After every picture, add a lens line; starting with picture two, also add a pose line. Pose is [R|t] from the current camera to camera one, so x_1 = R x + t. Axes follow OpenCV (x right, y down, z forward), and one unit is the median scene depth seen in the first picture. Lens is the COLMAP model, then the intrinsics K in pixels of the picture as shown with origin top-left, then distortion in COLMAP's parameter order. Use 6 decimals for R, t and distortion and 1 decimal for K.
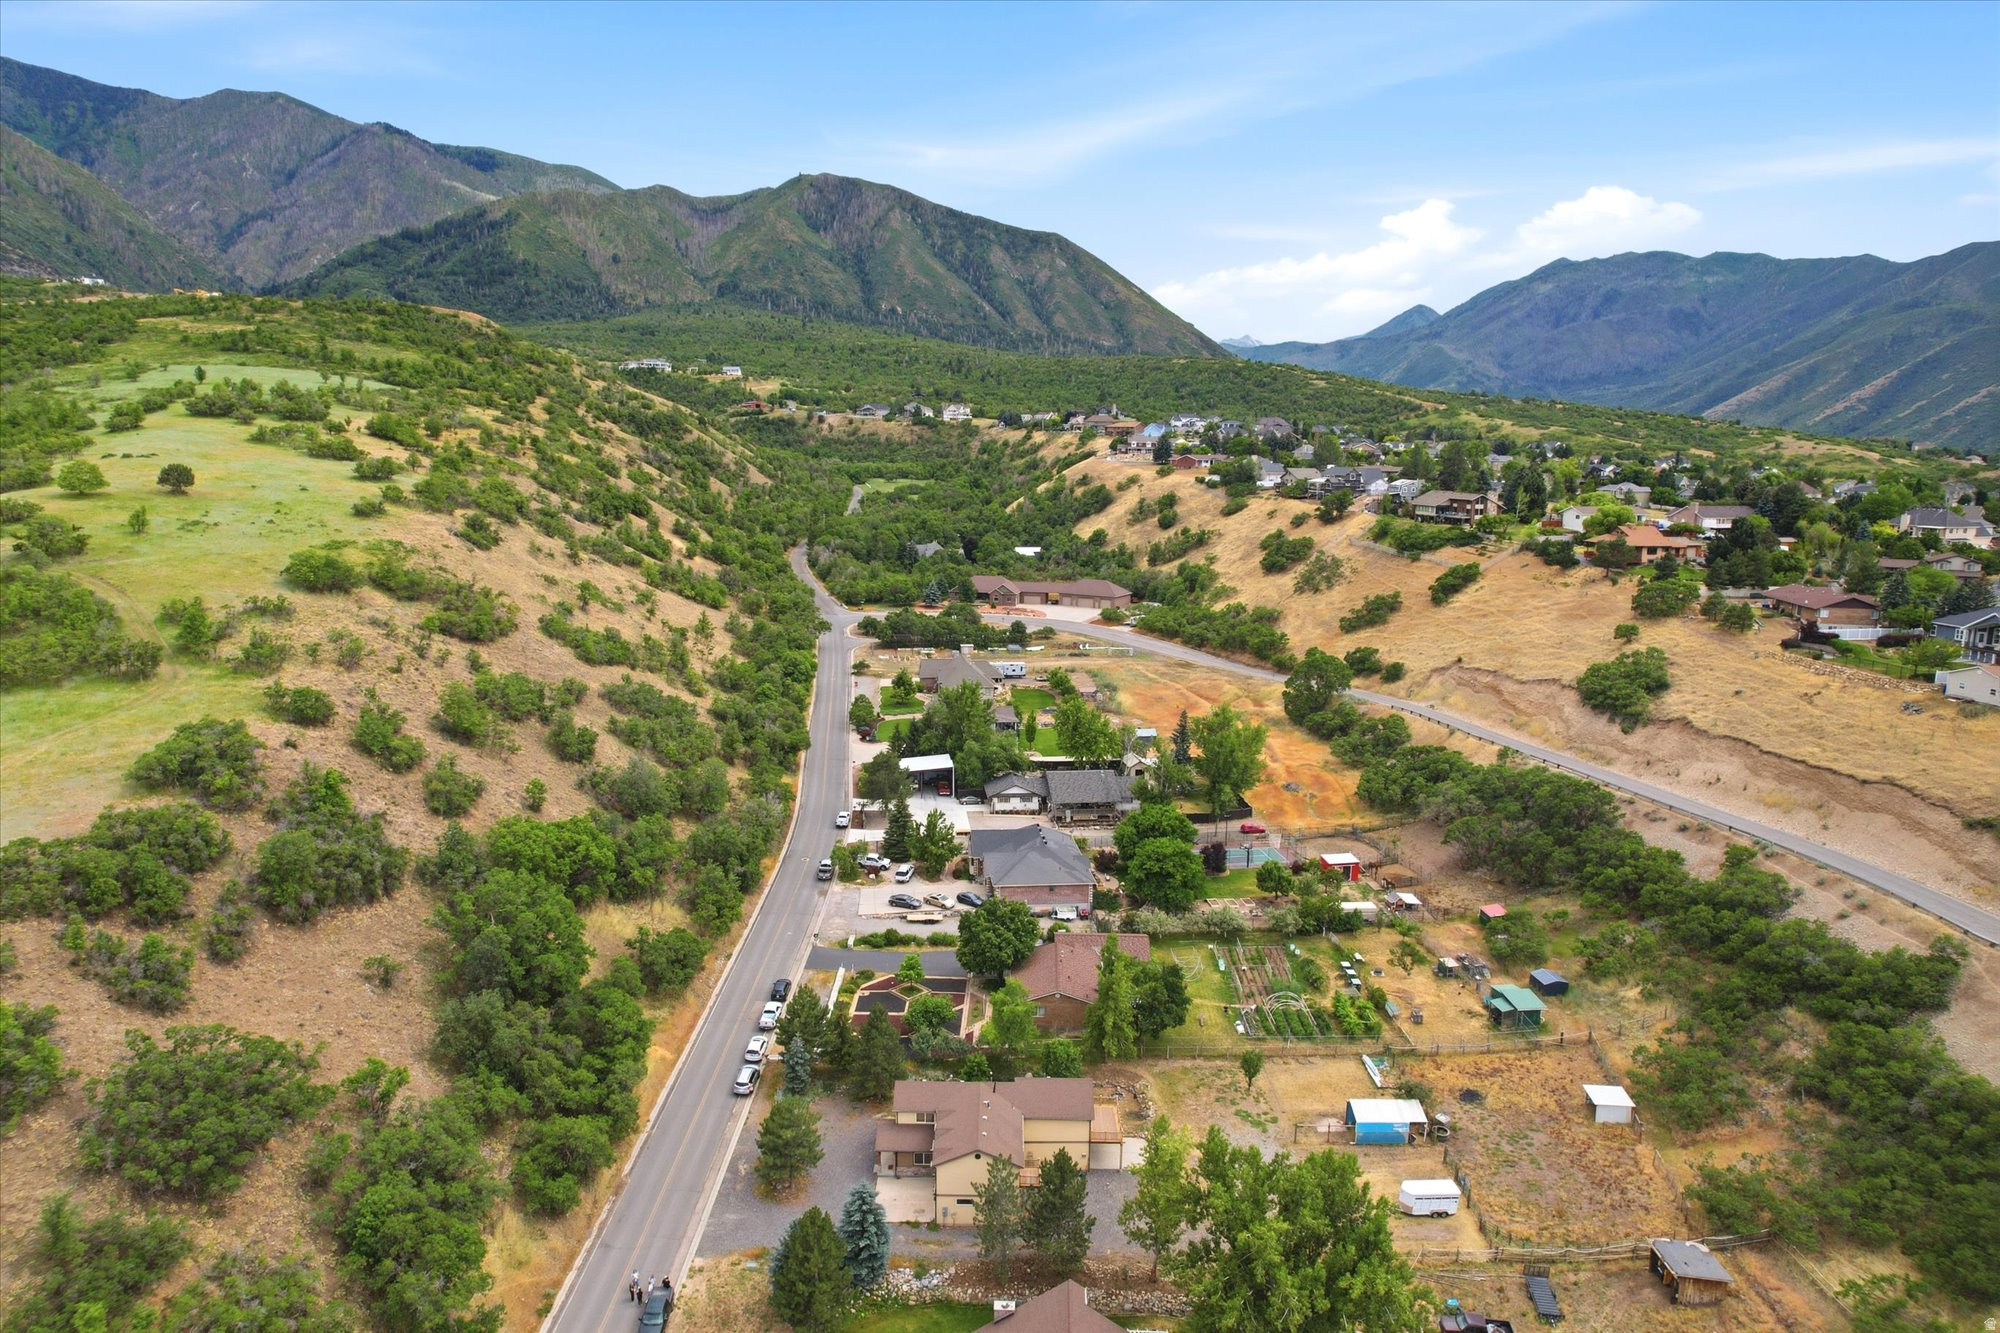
lens RADIAL K [[1279.8, 0, 993.4], [0, 1279.8, 673.2], [0, 0, 1]] dist [-0.062327, 0.055304]
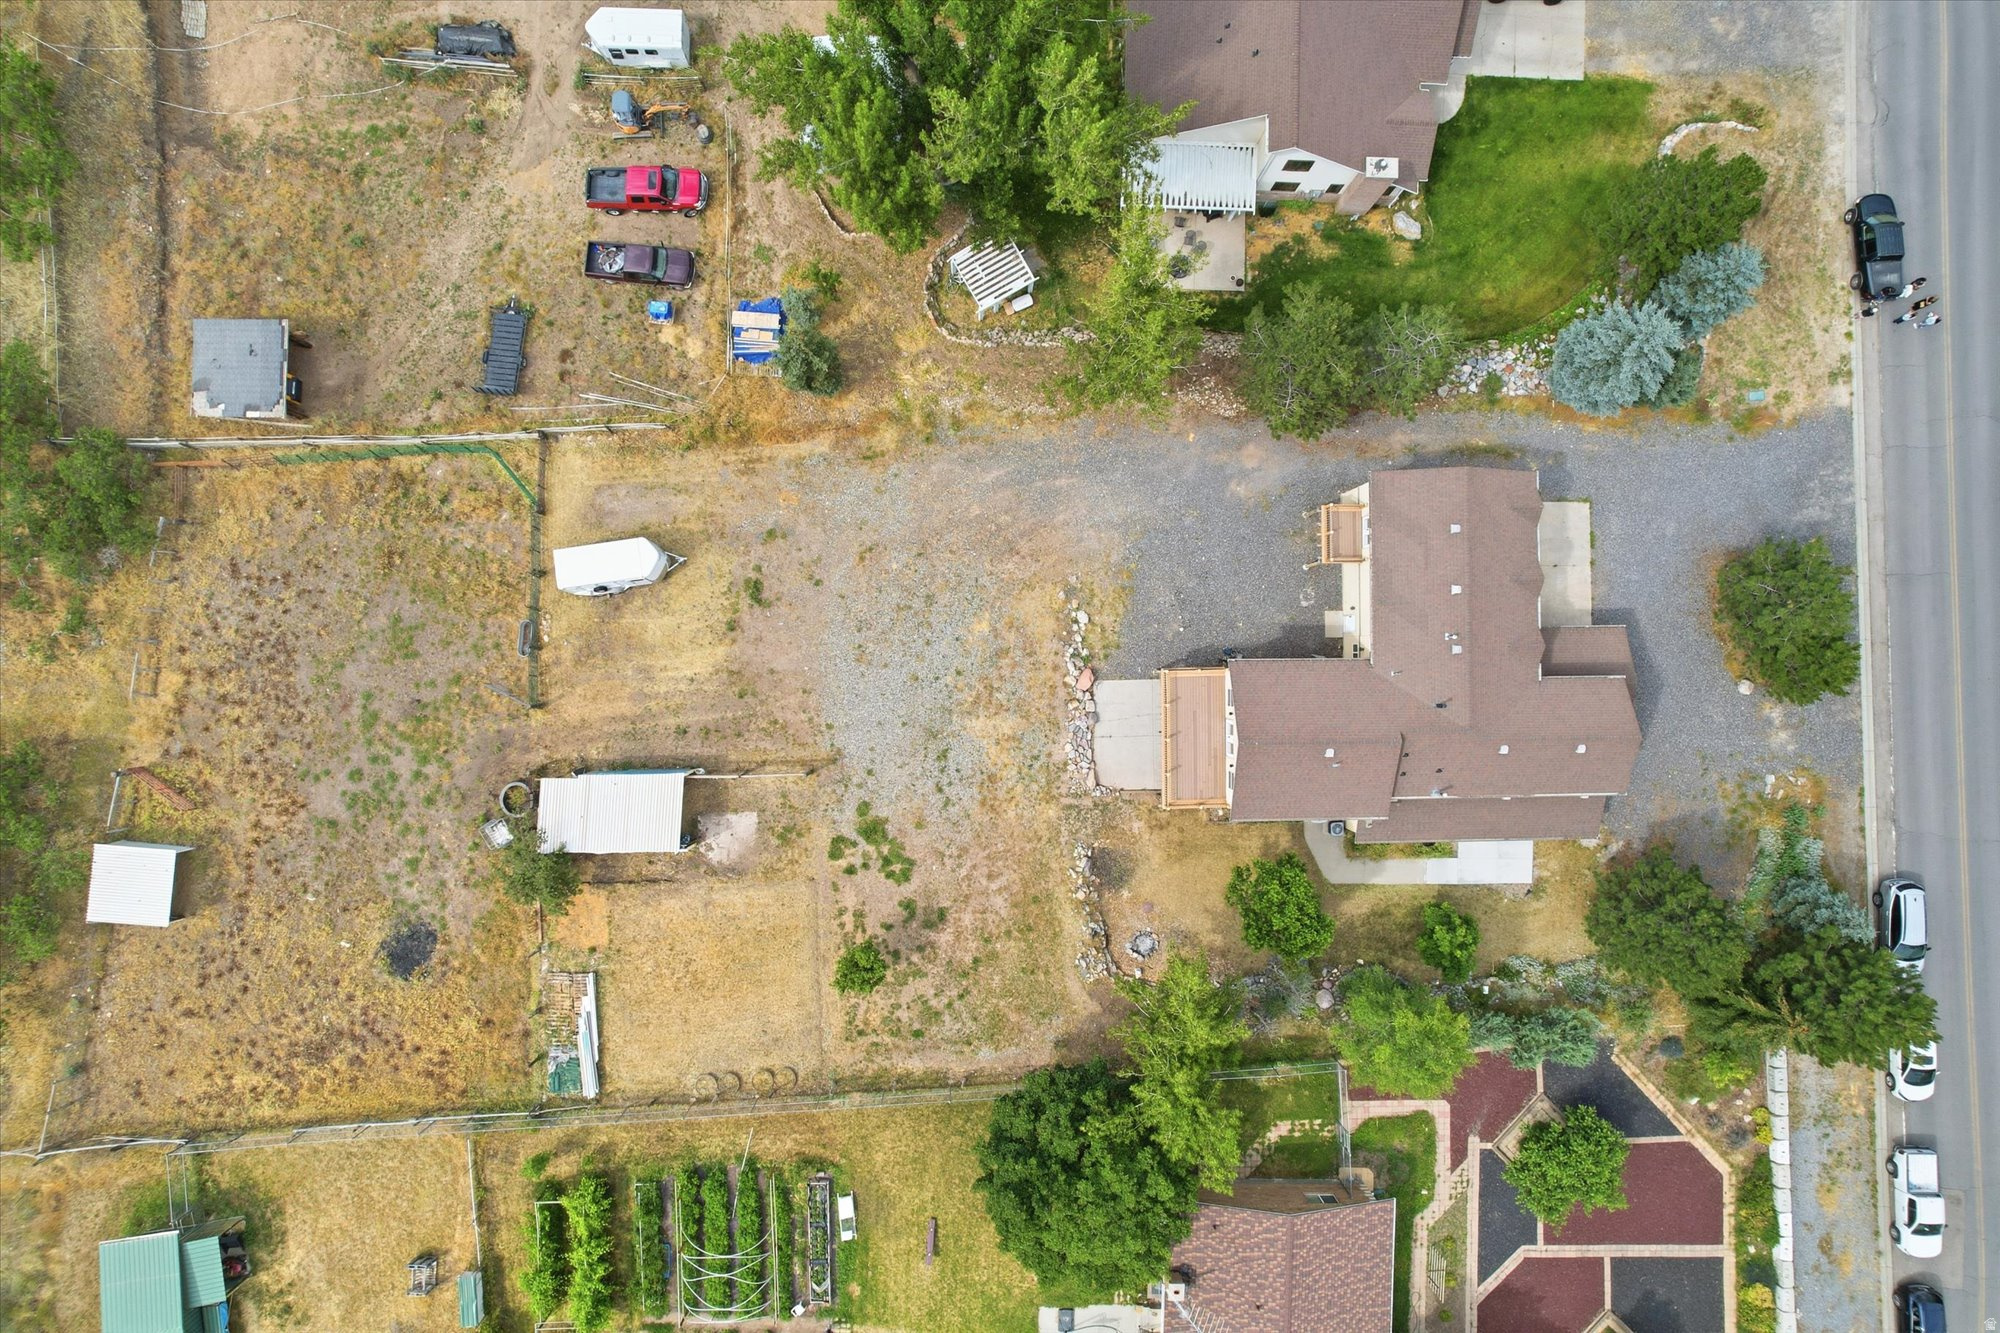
lens RADIAL K [[1279.8, 0, 994.2], [0, 1279.8, 674.2], [0, 0, 1]] dist [-0.062327, 0.055304]
pose [[-0.999347, 0.024394, -0.026671, 0.093257], [-0.030690, -0.182897, 0.982653, -0.070948], [0.019093, 0.982829, 0.183526, 0.458193]]
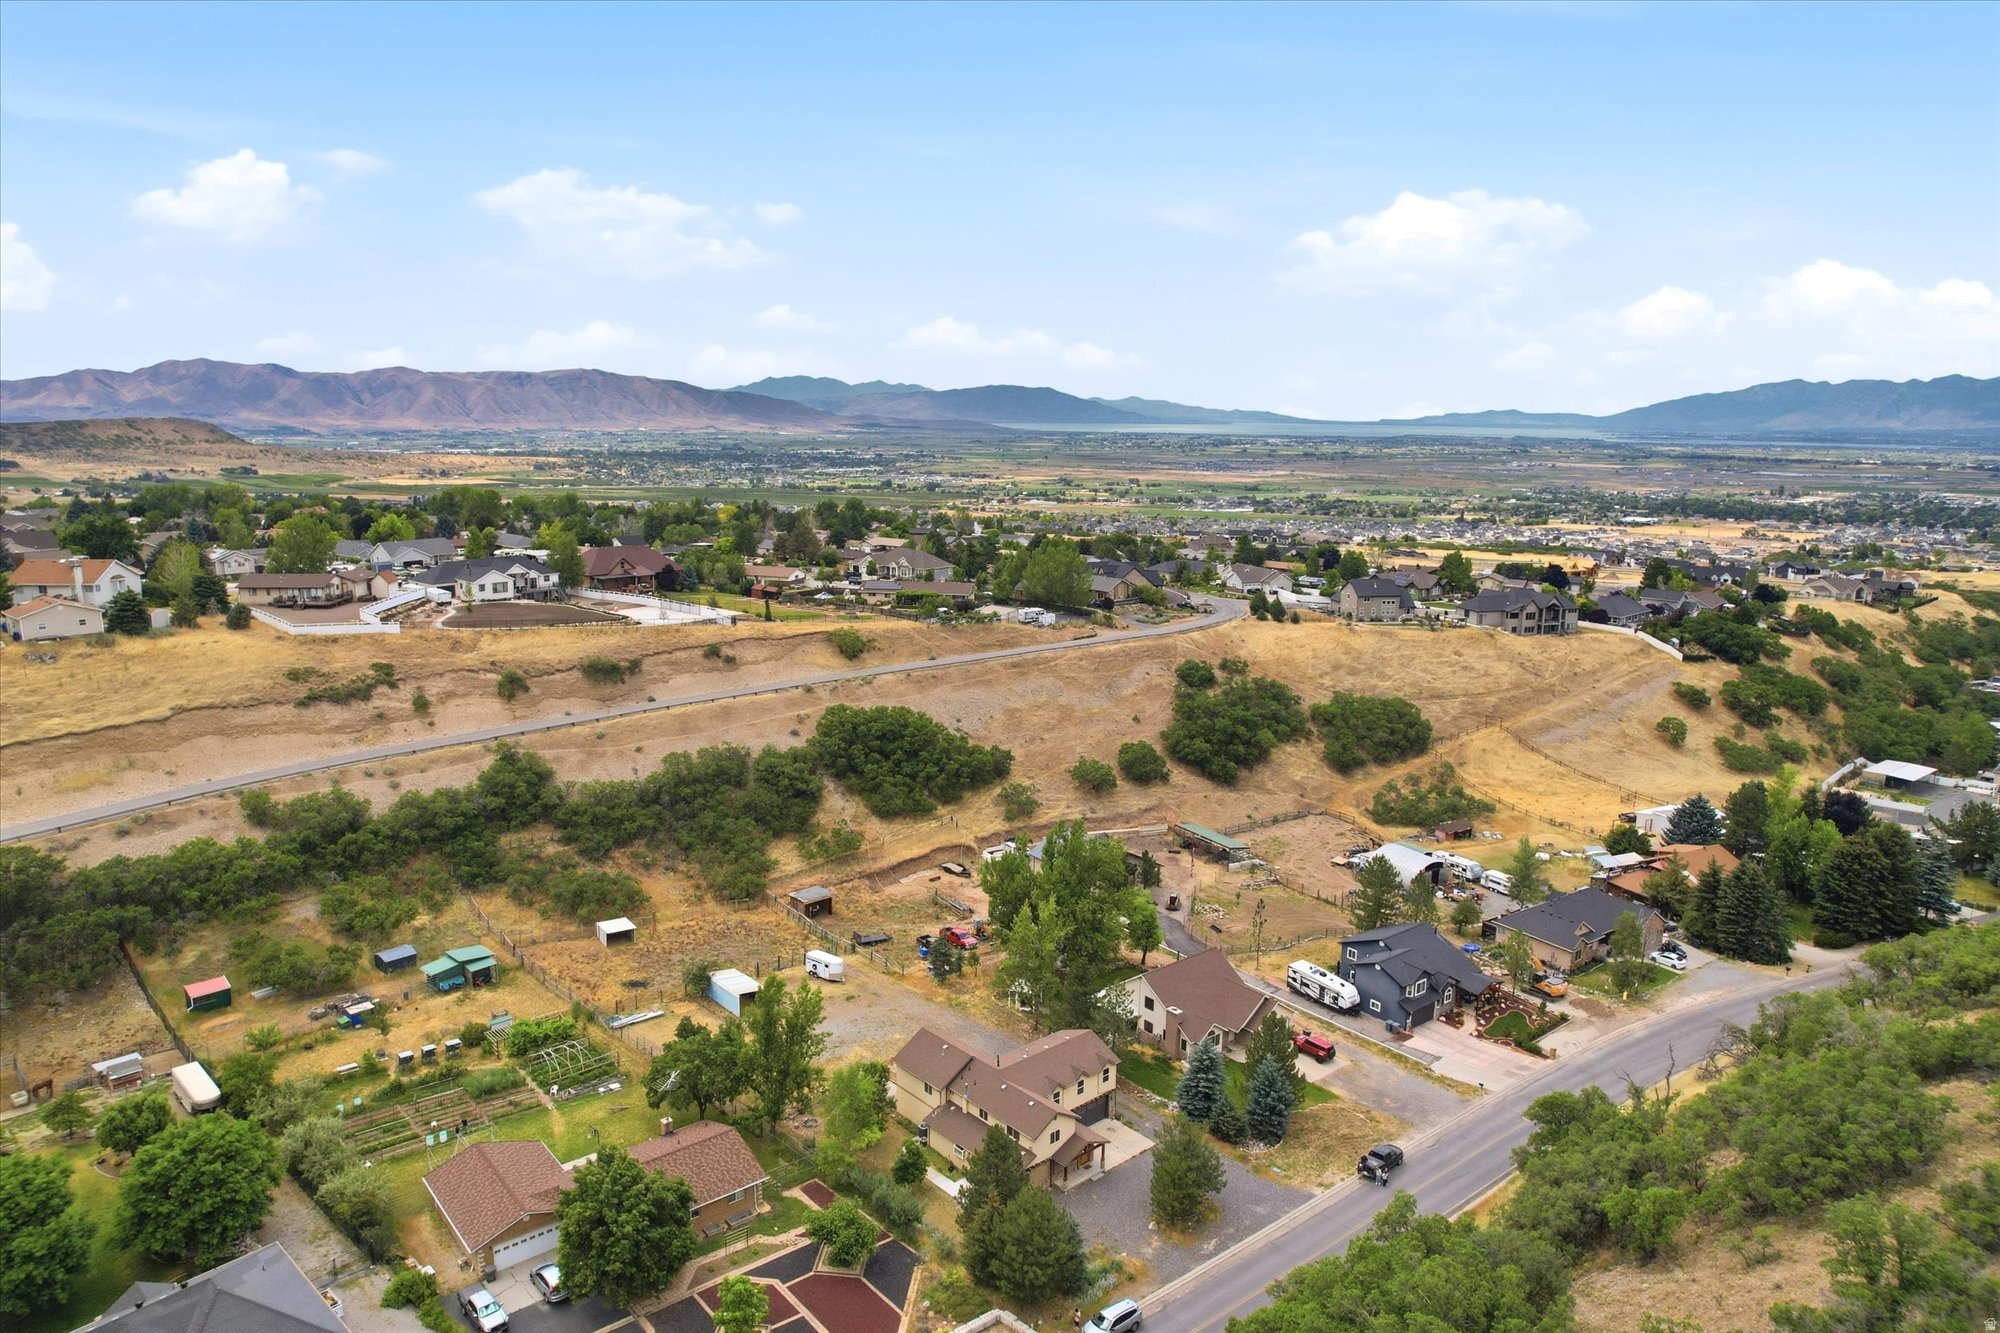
lens RADIAL K [[1279.8, 0, 997.0], [0, 1279.8, 675.5], [0, 0, 1]] dist [-0.062327, 0.055304]
pose [[-0.670875, -0.168449, 0.722186, -0.333944], [0.116719, 0.937736, 0.327152, -0.138324], [-0.732328, 0.303771, -0.609442, 0.769294]]
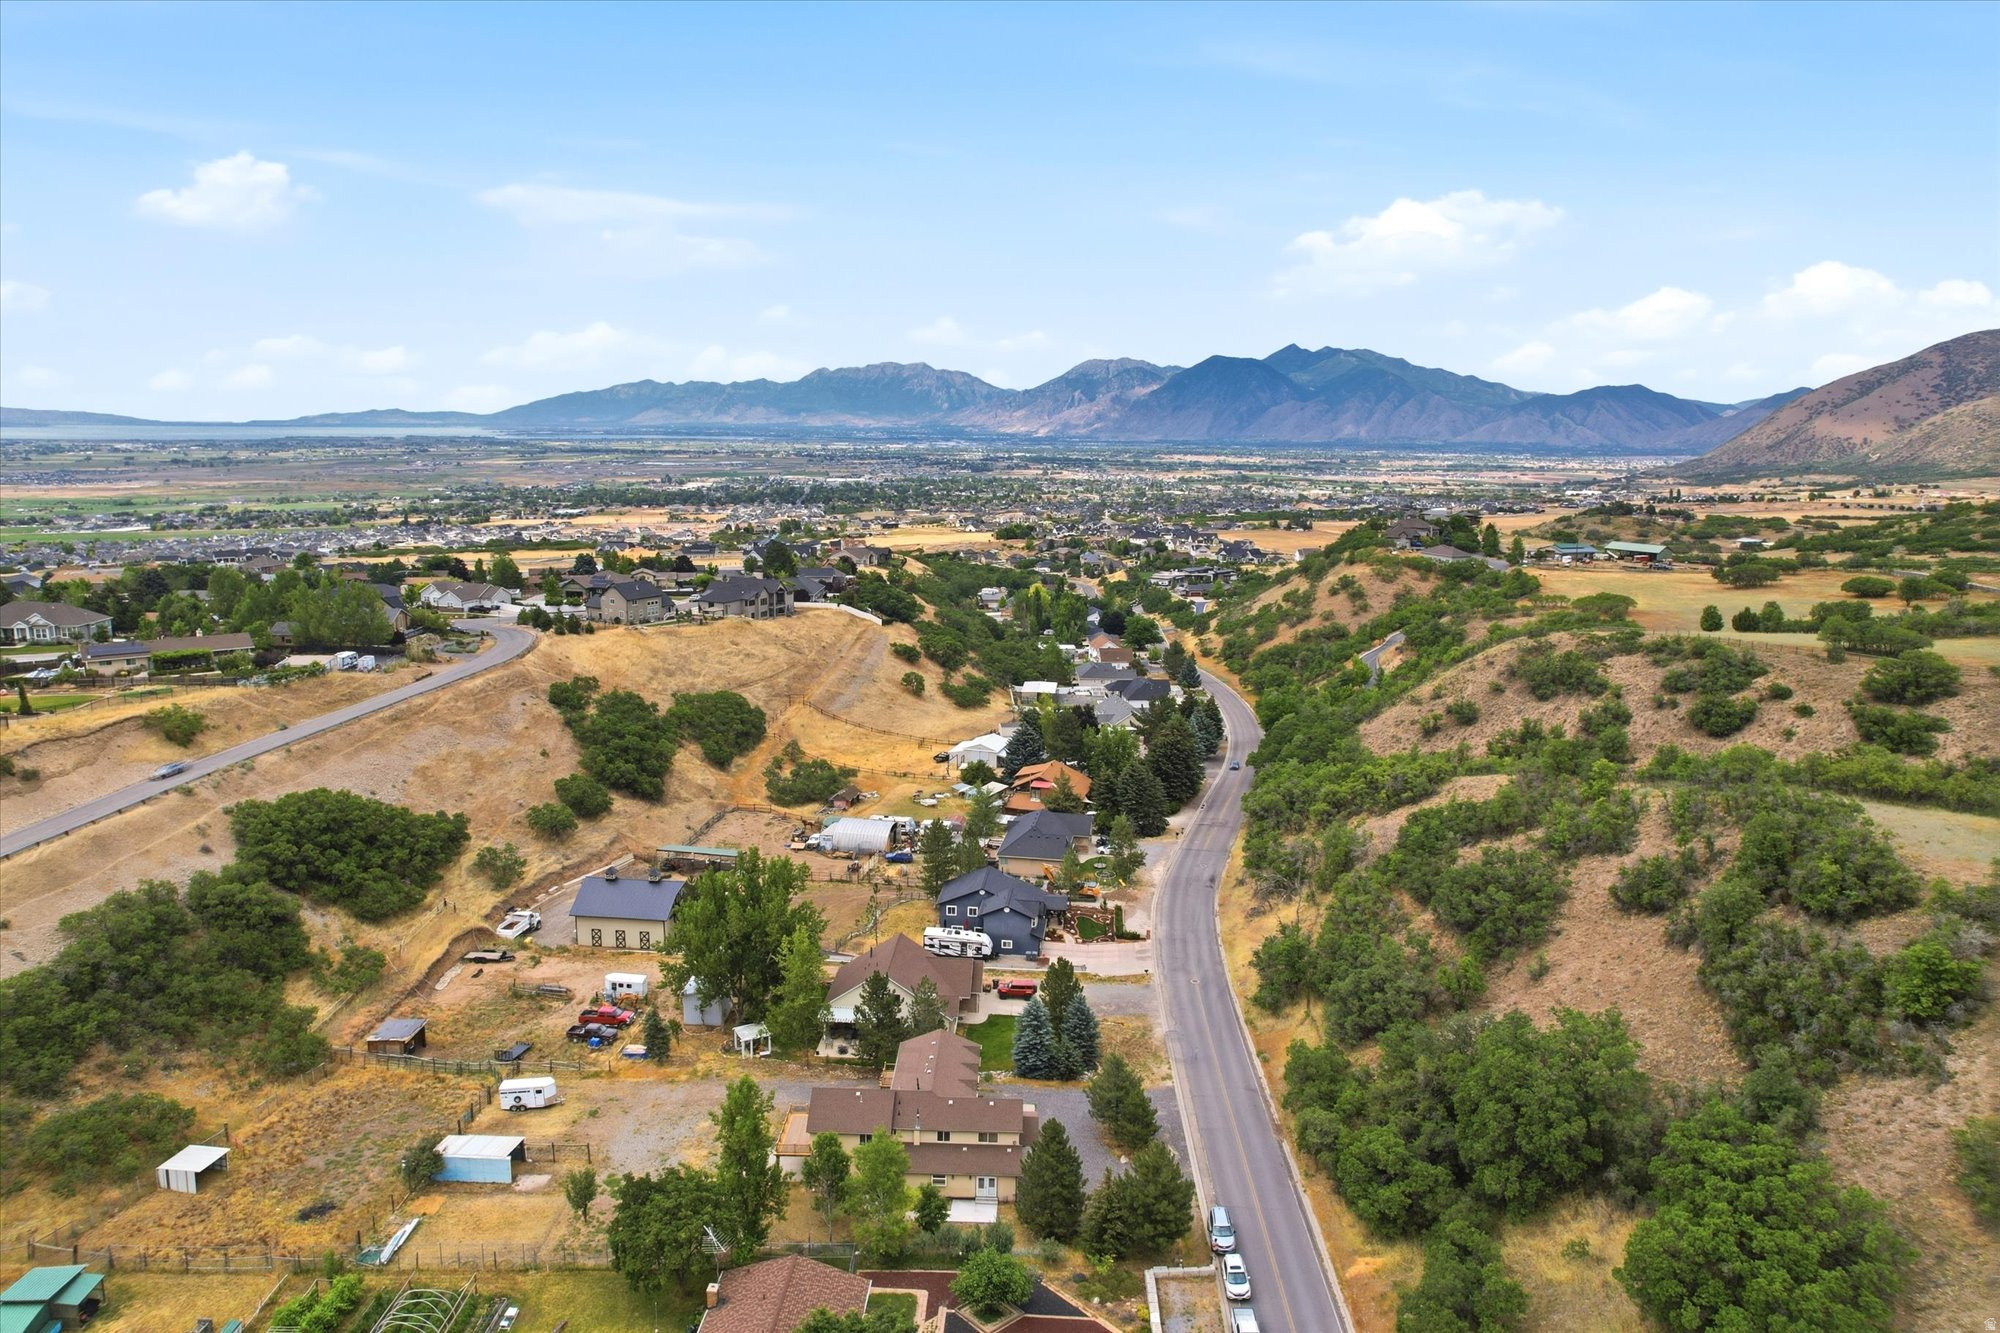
lens RADIAL K [[1279.8, 0, 1001.0], [0, 1279.8, 674.7], [0, 0, 1]] dist [-0.062327, 0.055304]
pose [[-0.999636, -0.025452, 0.009000, -0.031646], [-0.020337, 0.929212, 0.368988, -0.161566], [-0.017755, 0.368671, -0.929391, 0.907762]]
